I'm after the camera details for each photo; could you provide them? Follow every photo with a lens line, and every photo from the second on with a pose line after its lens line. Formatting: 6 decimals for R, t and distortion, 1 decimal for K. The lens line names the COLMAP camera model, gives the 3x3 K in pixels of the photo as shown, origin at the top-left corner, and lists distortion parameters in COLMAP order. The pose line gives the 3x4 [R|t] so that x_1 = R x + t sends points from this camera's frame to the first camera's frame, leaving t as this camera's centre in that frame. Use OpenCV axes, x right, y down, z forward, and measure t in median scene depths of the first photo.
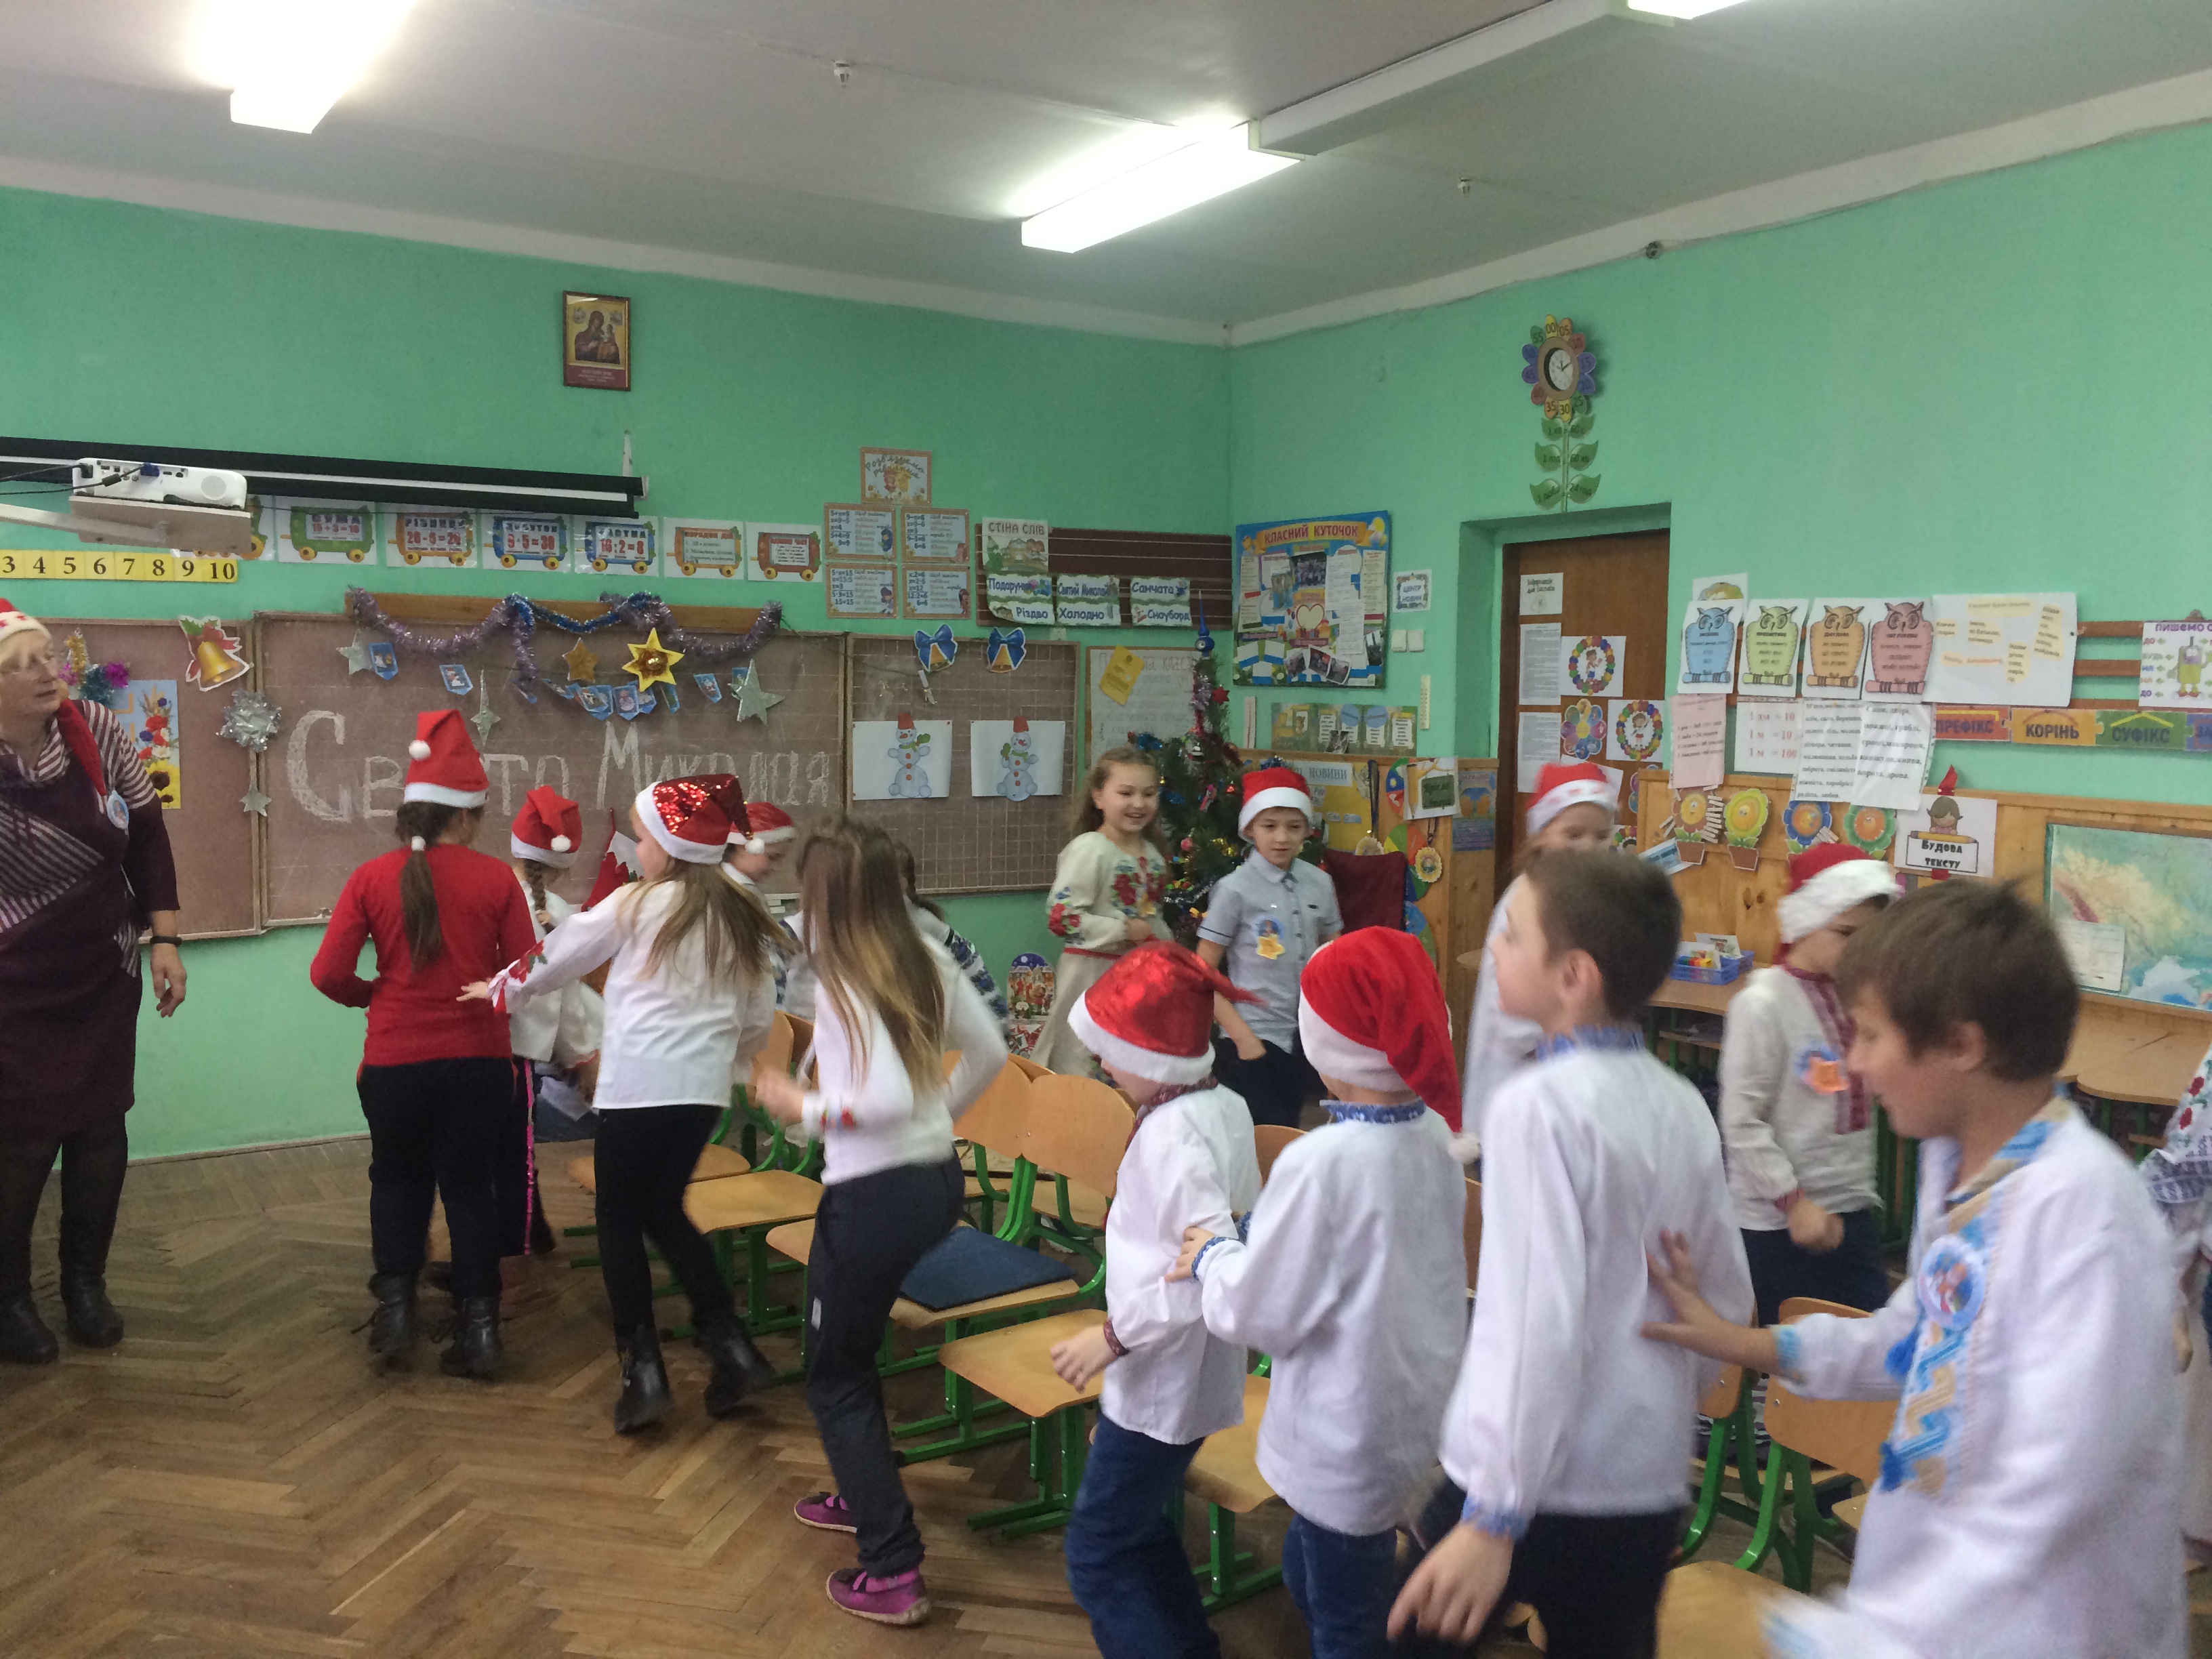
lens RADIAL K [[1893.3, 0, 1110.1], [0, 1893.3, 828.5], [0, 0, 1]] dist [0.080062, -0.129969]
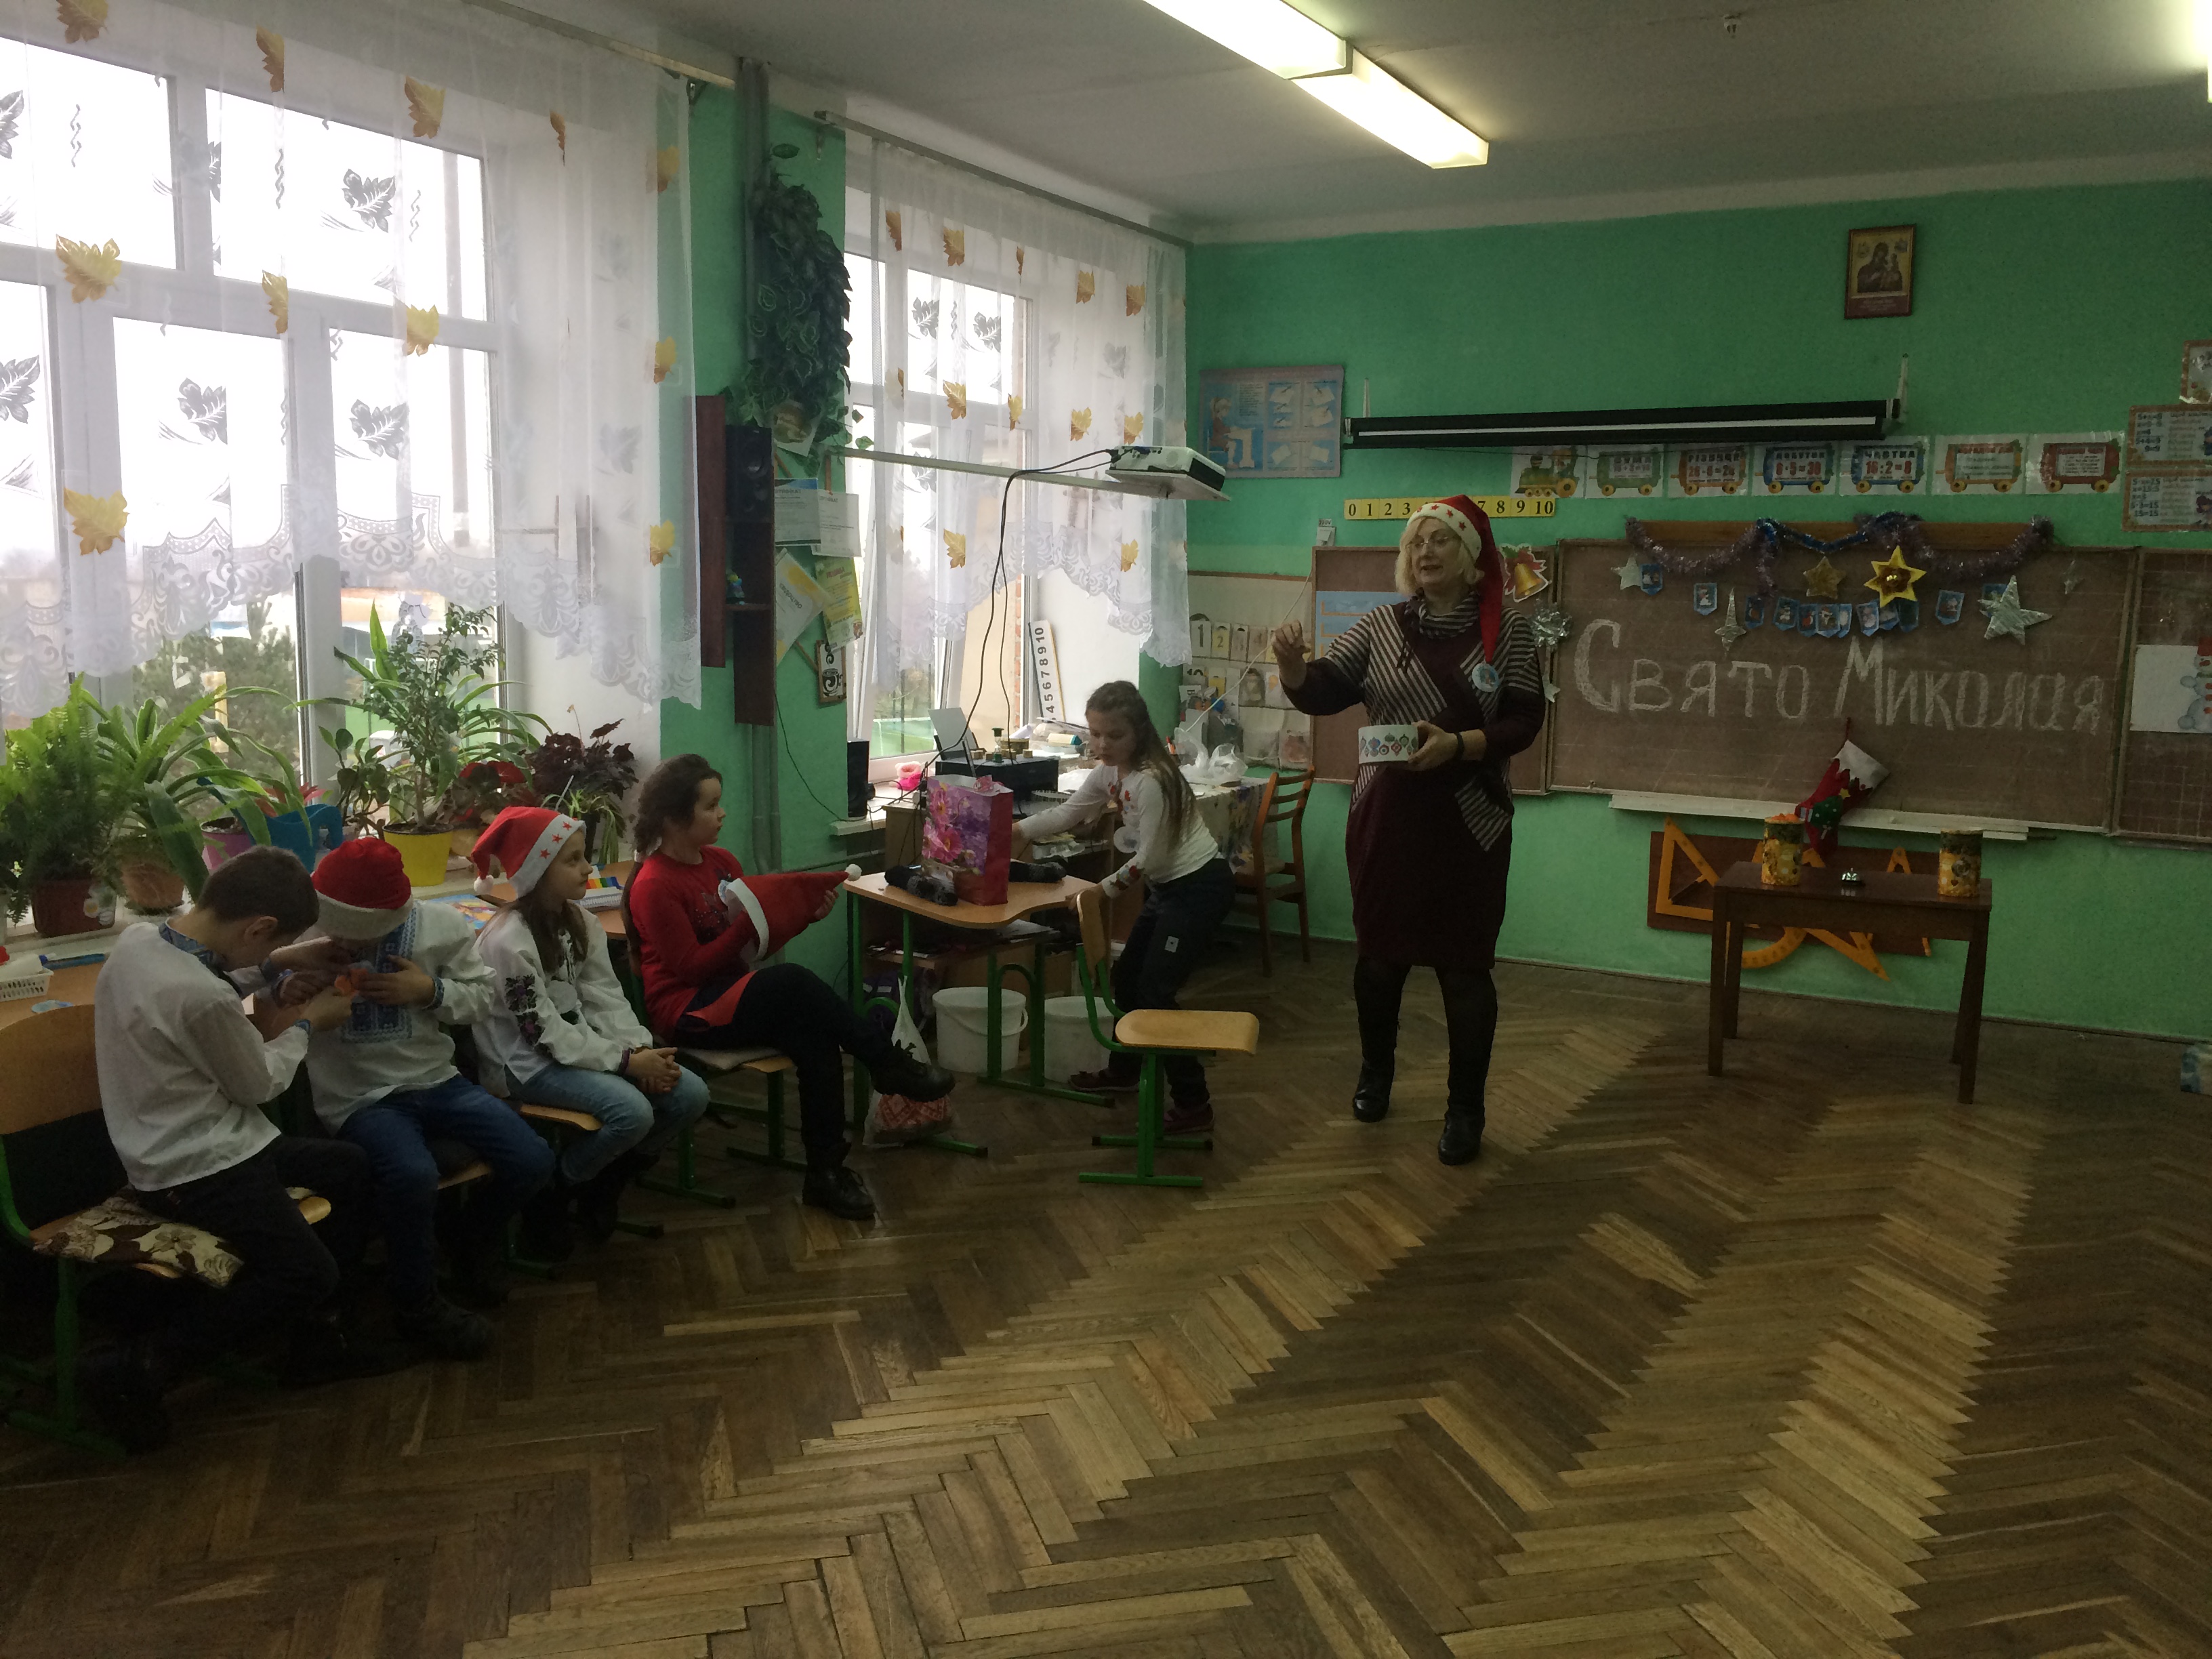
lens RADIAL K [[1893.3, 0, 1118.0], [0, 1893.3, 830.0], [0, 0, 1]] dist [0.080062, -0.129969]
pose [[0.477222, 0.116349, -0.871046, 0.476816], [-0.083849, 0.992703, 0.086660, -0.006976], [0.874773, 0.031681, 0.483496, 0.133763]]
